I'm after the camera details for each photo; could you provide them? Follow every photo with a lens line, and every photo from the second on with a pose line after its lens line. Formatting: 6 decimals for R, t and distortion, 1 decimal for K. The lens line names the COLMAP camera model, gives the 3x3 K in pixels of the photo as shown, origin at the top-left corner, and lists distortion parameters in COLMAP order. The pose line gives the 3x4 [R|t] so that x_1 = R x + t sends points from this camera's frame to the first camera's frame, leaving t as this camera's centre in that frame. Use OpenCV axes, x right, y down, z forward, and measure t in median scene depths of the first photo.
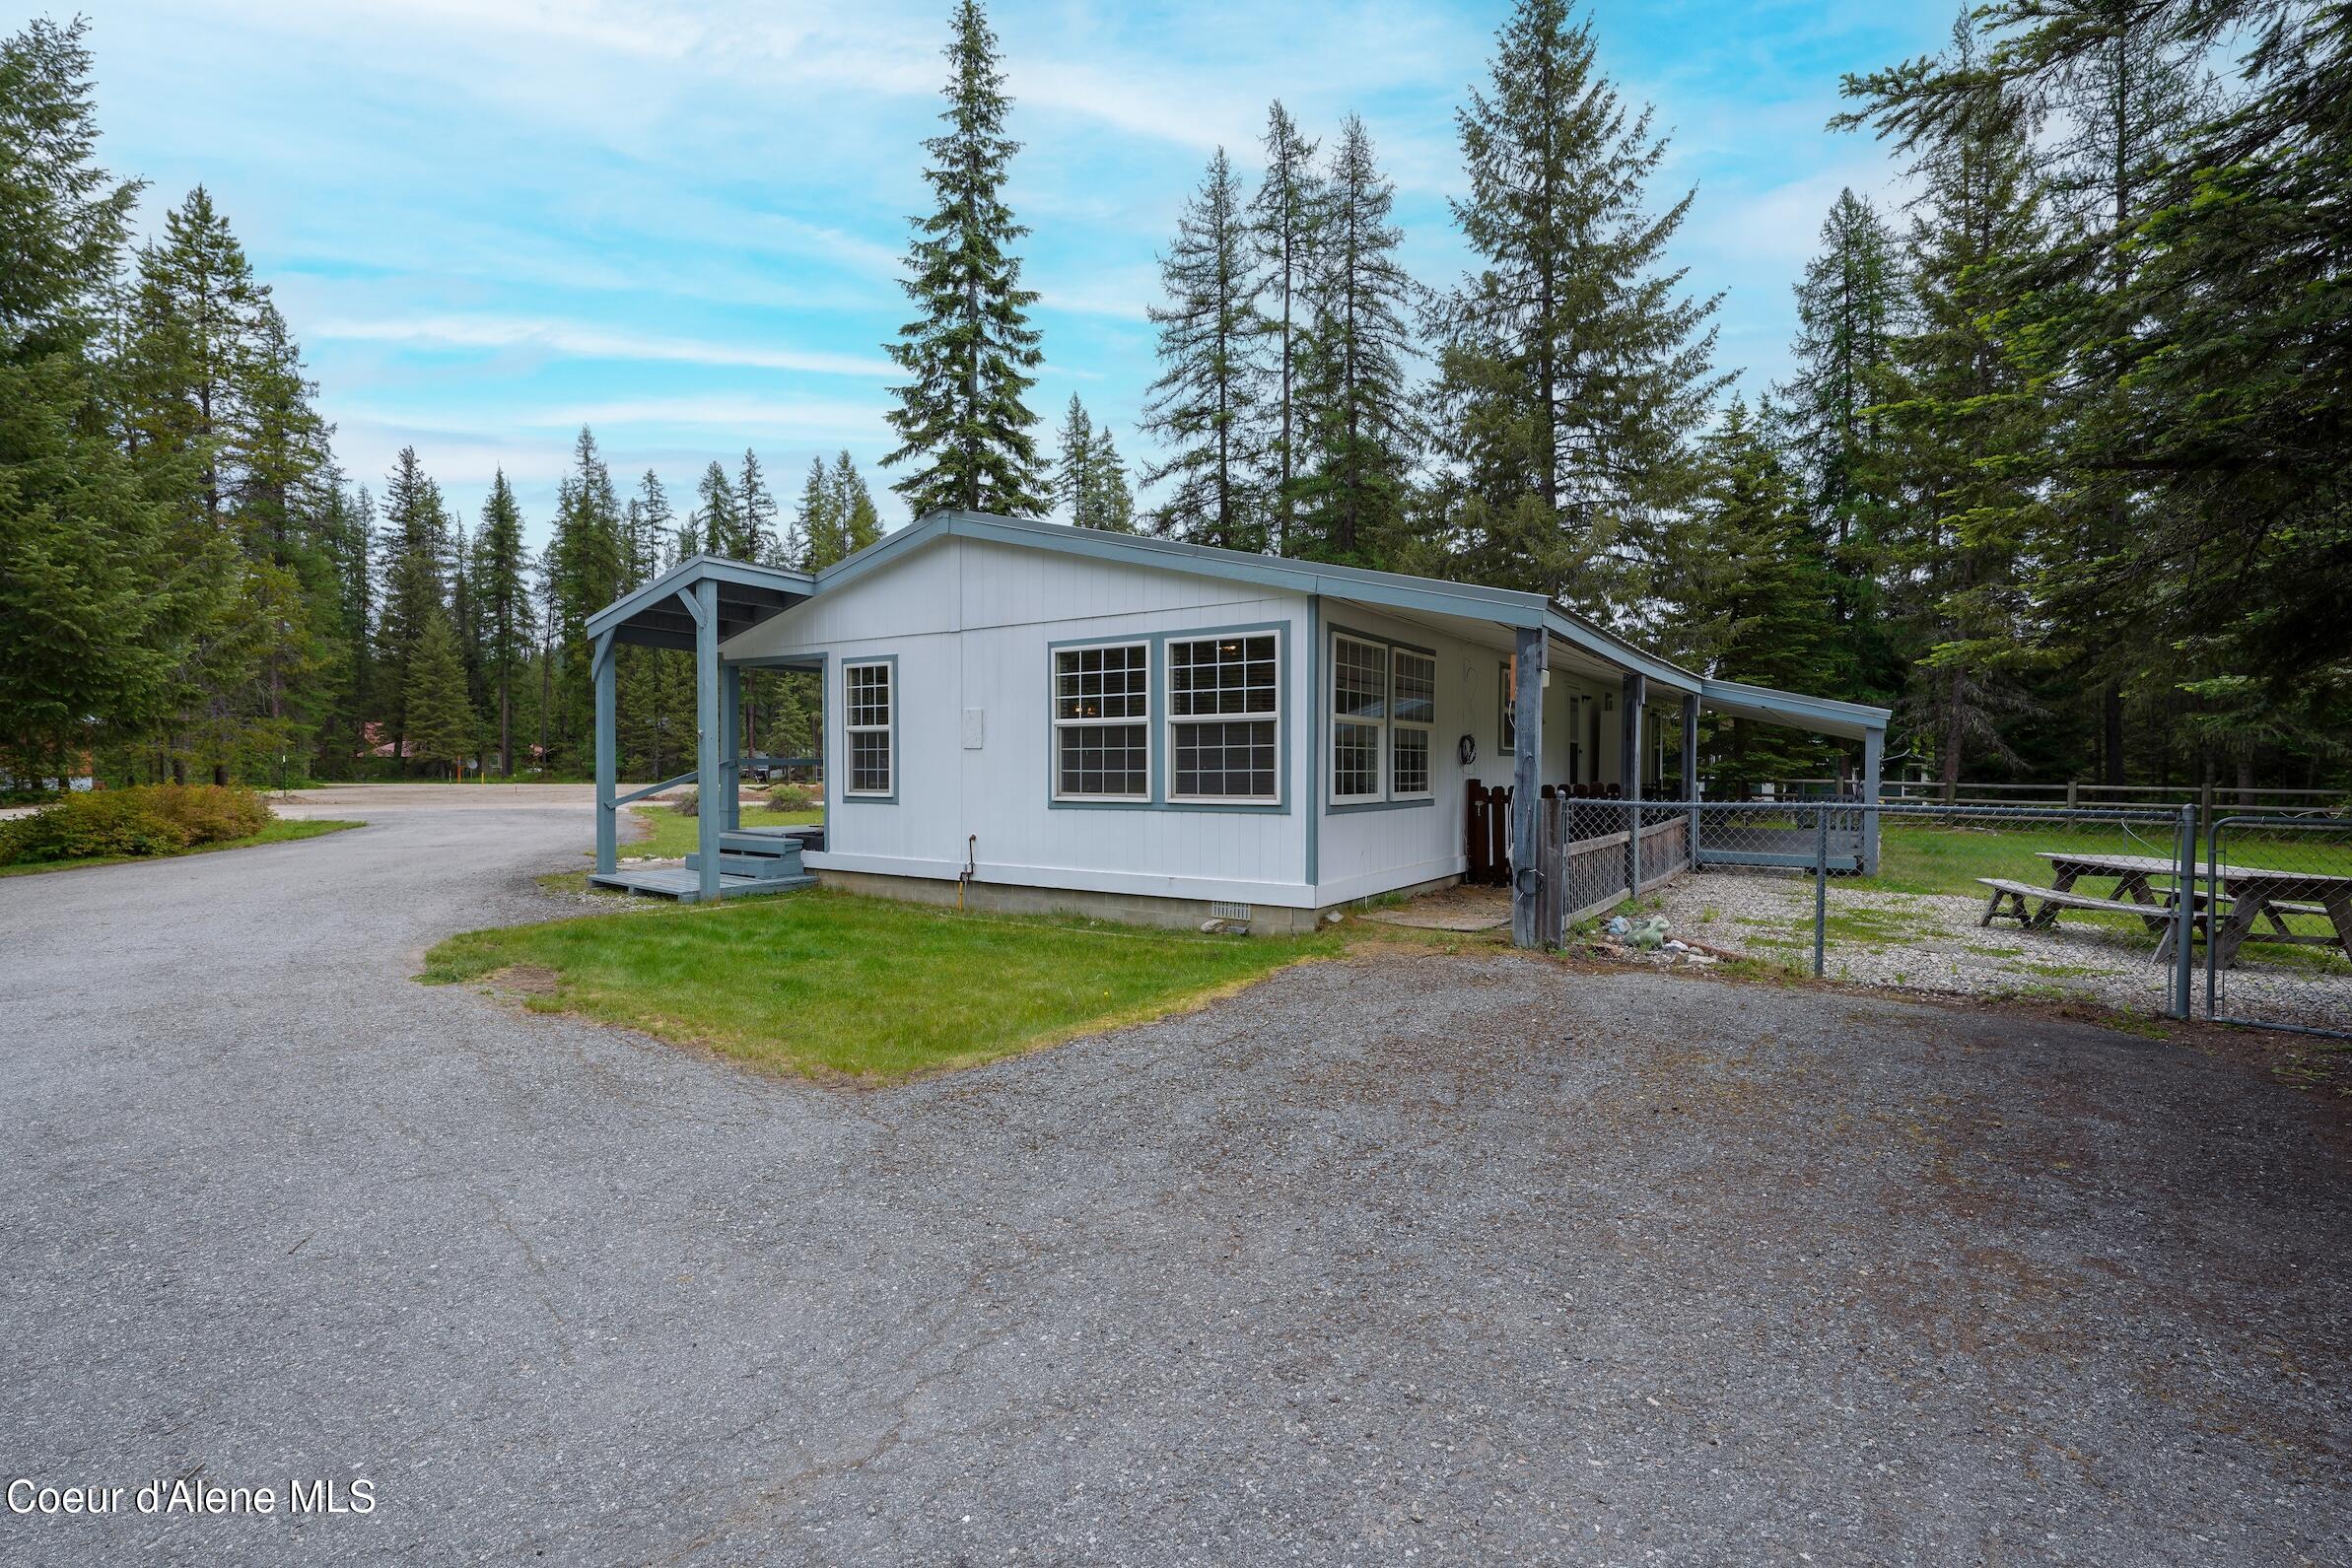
lens RADIAL K [[1069.9, 0, 1176.1], [0, 1069.9, 783.5], [0, 0, 1]] dist [0.007457, -0.000704]
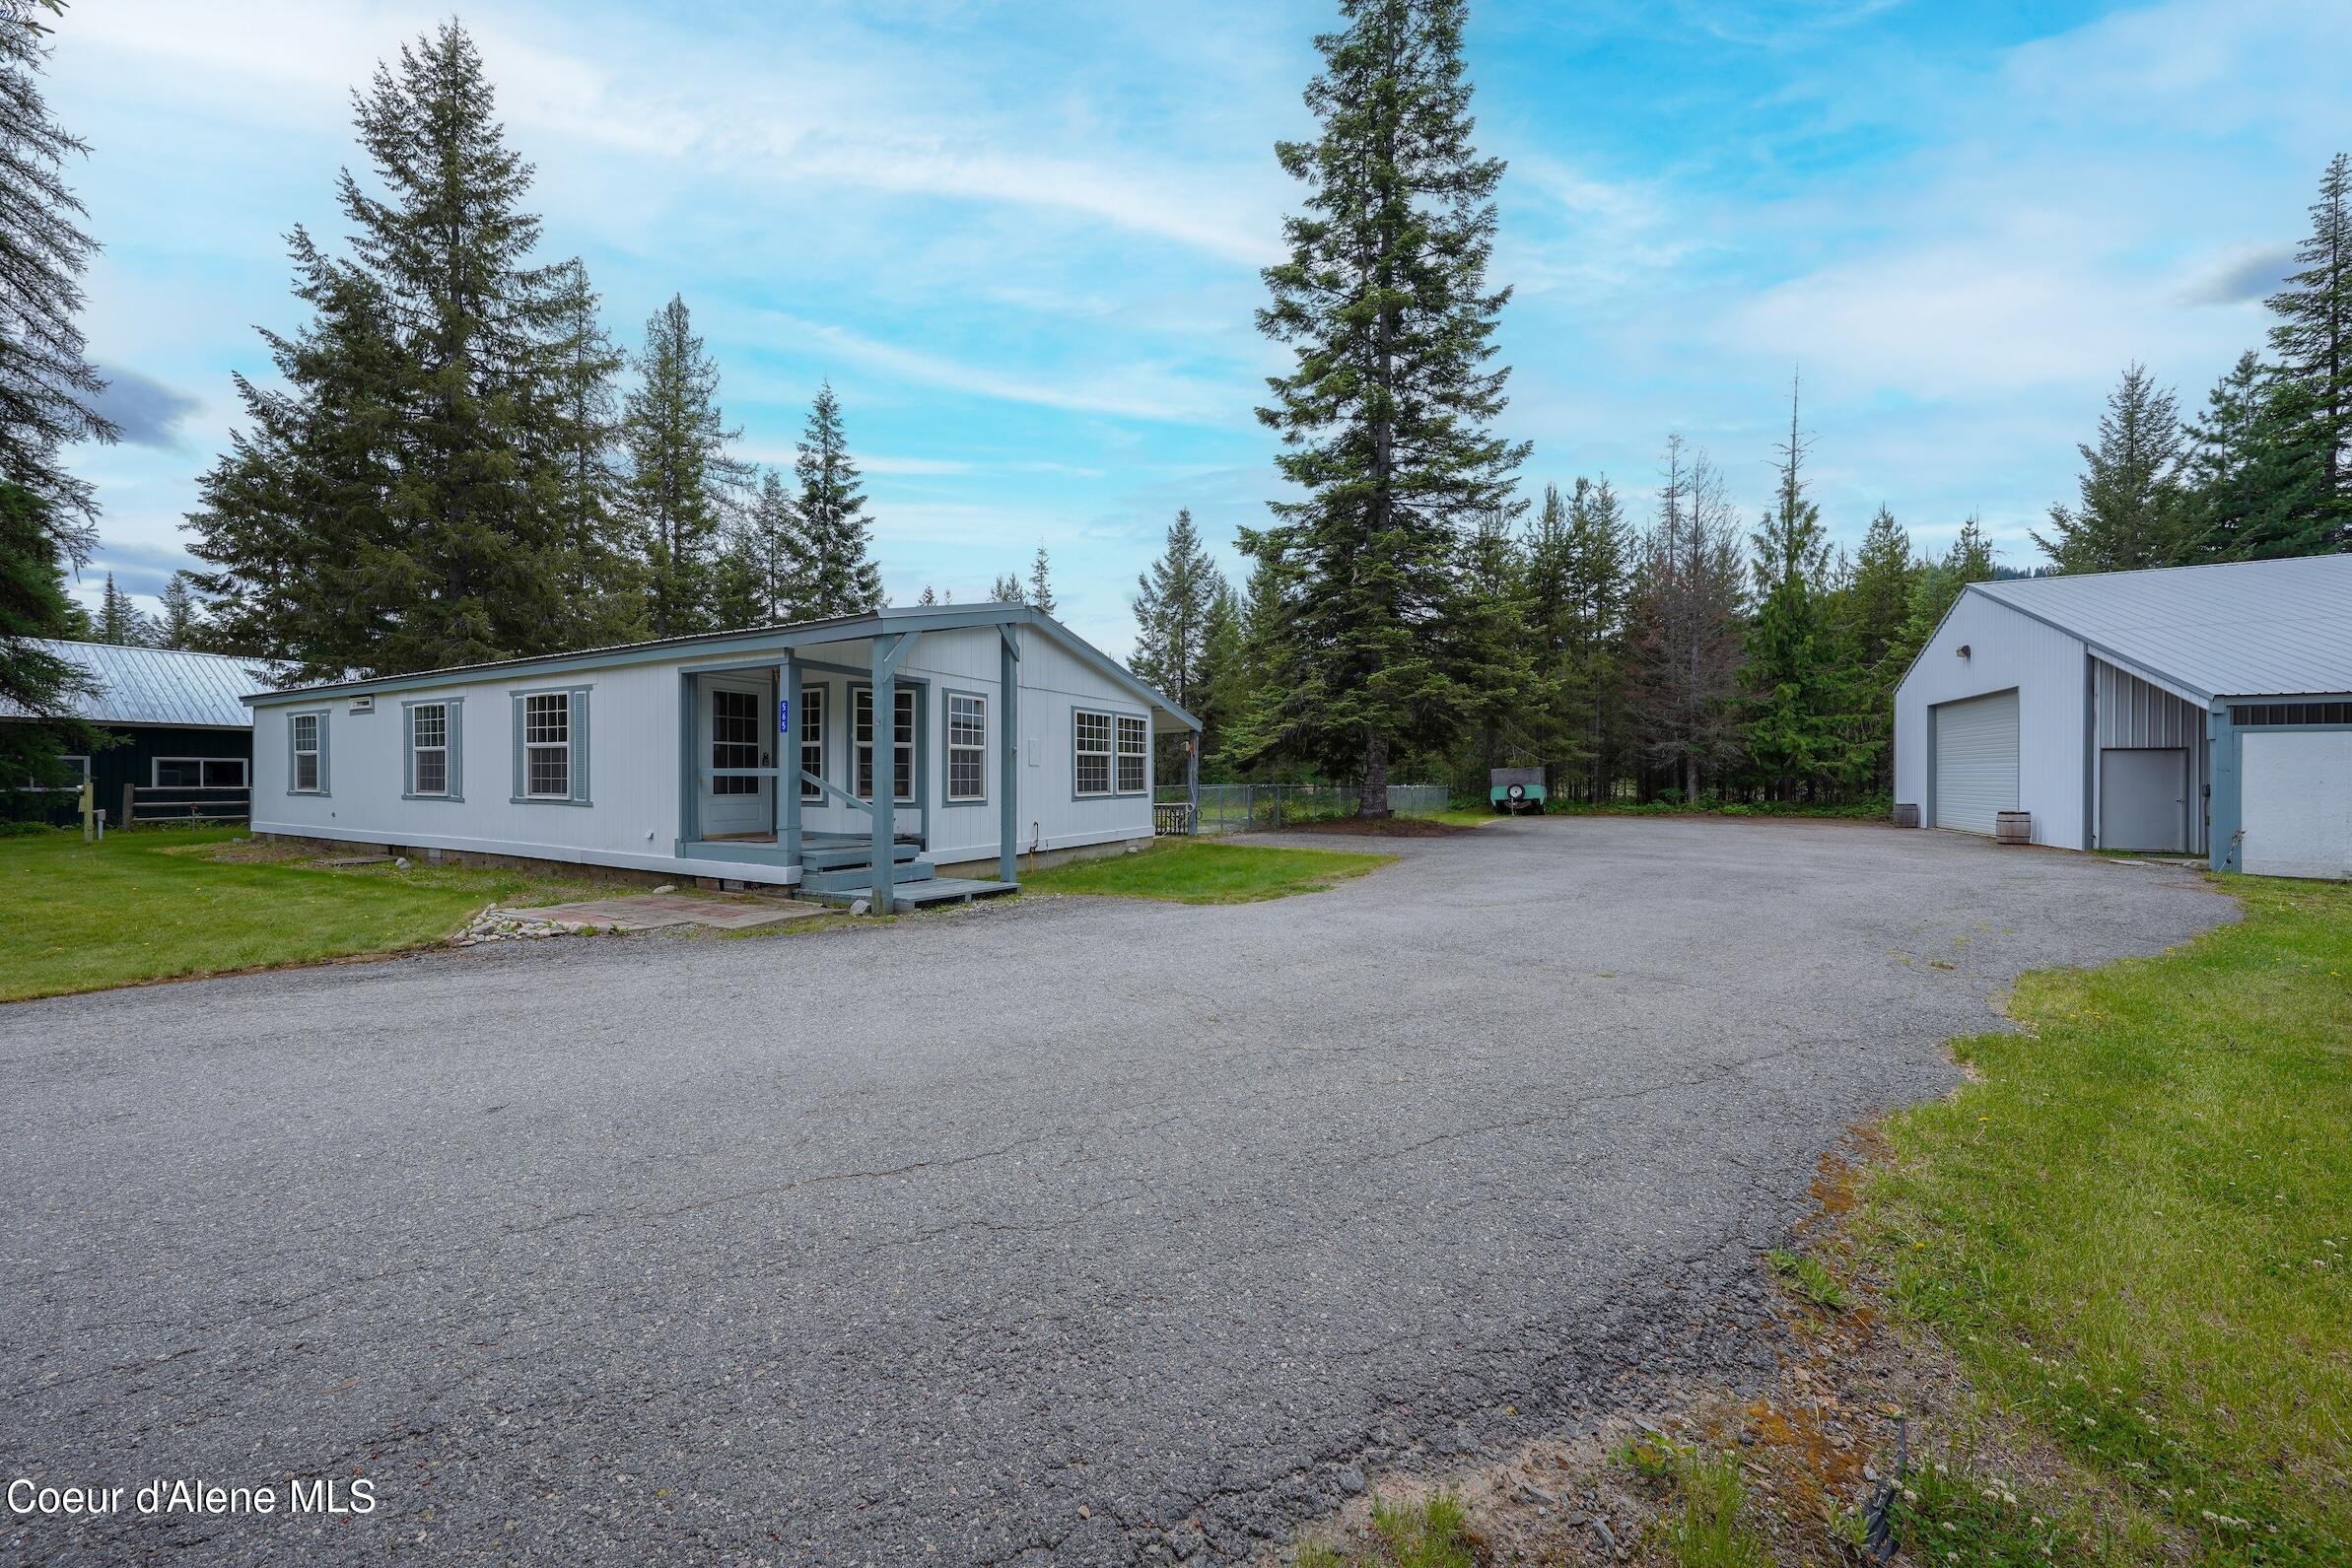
lens RADIAL K [[794.8, 0, 1175.5], [0, 794.8, 778.8], [0, 0, 1]] dist [-0.000249, 0.000980]
pose [[-0.094160, 0.000714, 0.995557, -1.661591], [0.020970, 0.999779, 0.001266, -0.013285], [-0.995336, 0.020996, -0.094155, 1.119752]]
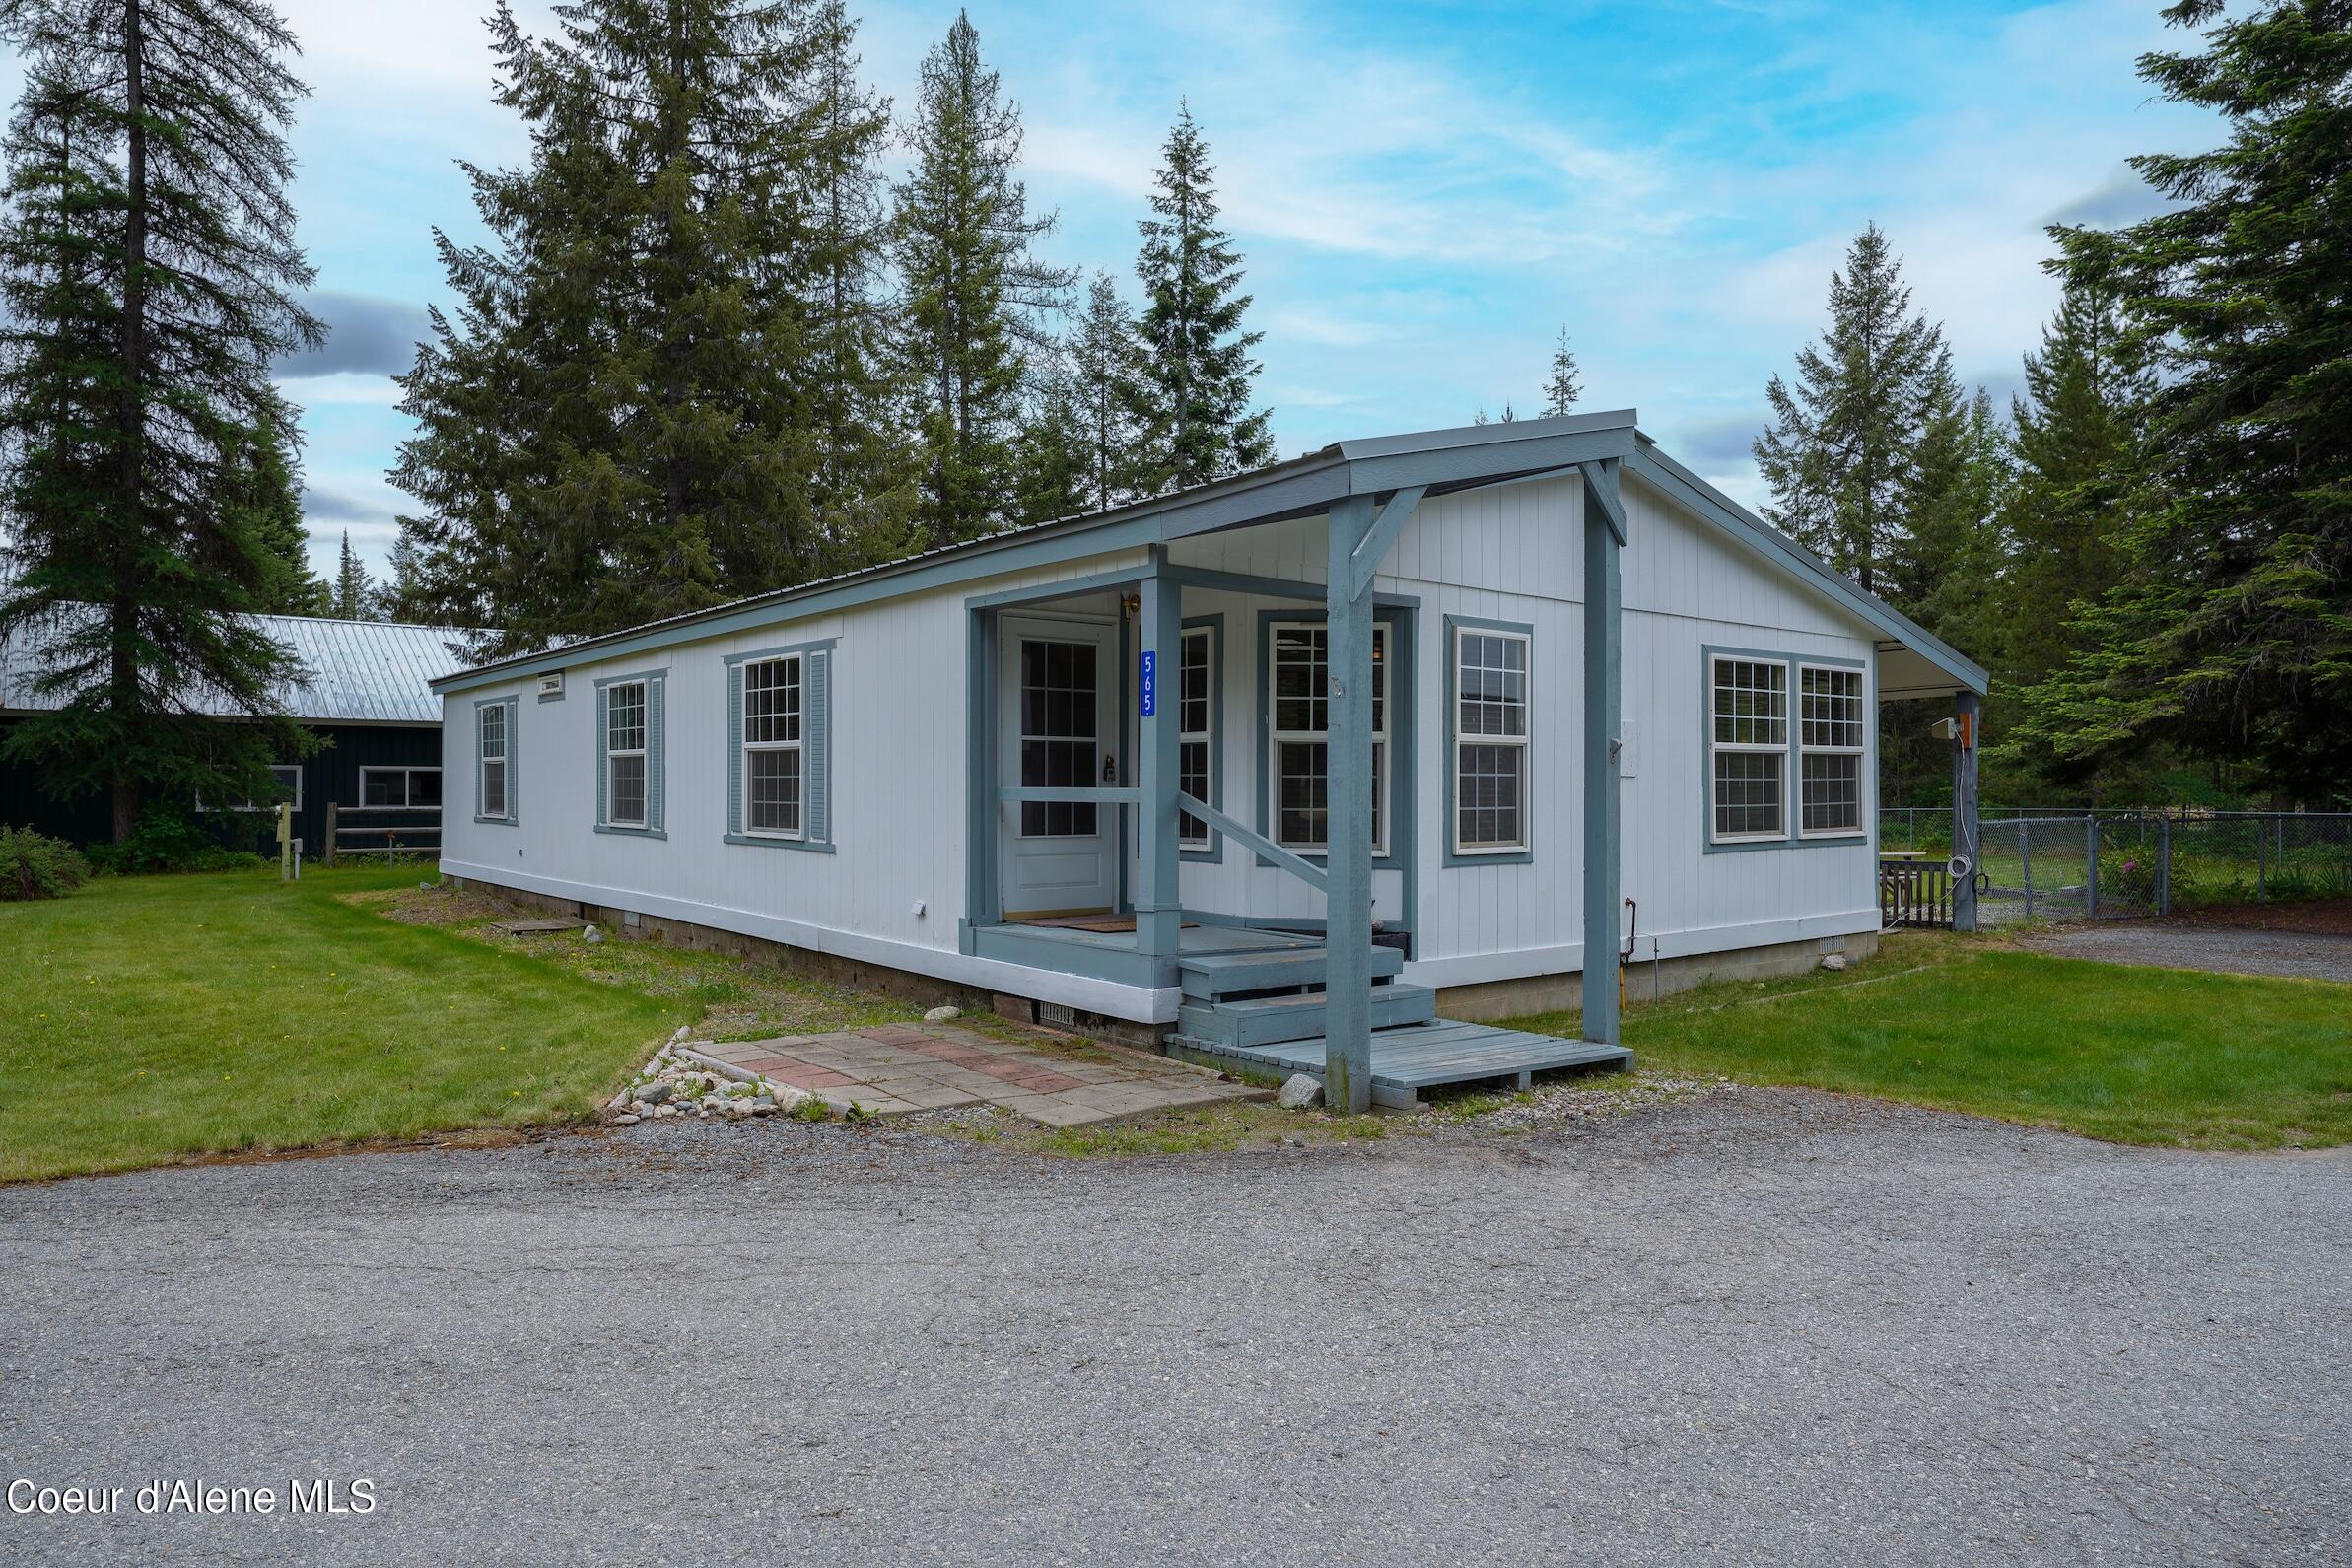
lens RADIAL K [[1435.0, 0, 1185.5], [0, 1435.0, 783.3], [0, 0, 1]] dist [0.014482, -0.005641]
pose [[0.307597, 0.006190, 0.951497, -1.464086], [0.019069, 0.999738, -0.012668, -0.026676], [-0.951326, 0.022041, 0.307398, 1.217735]]
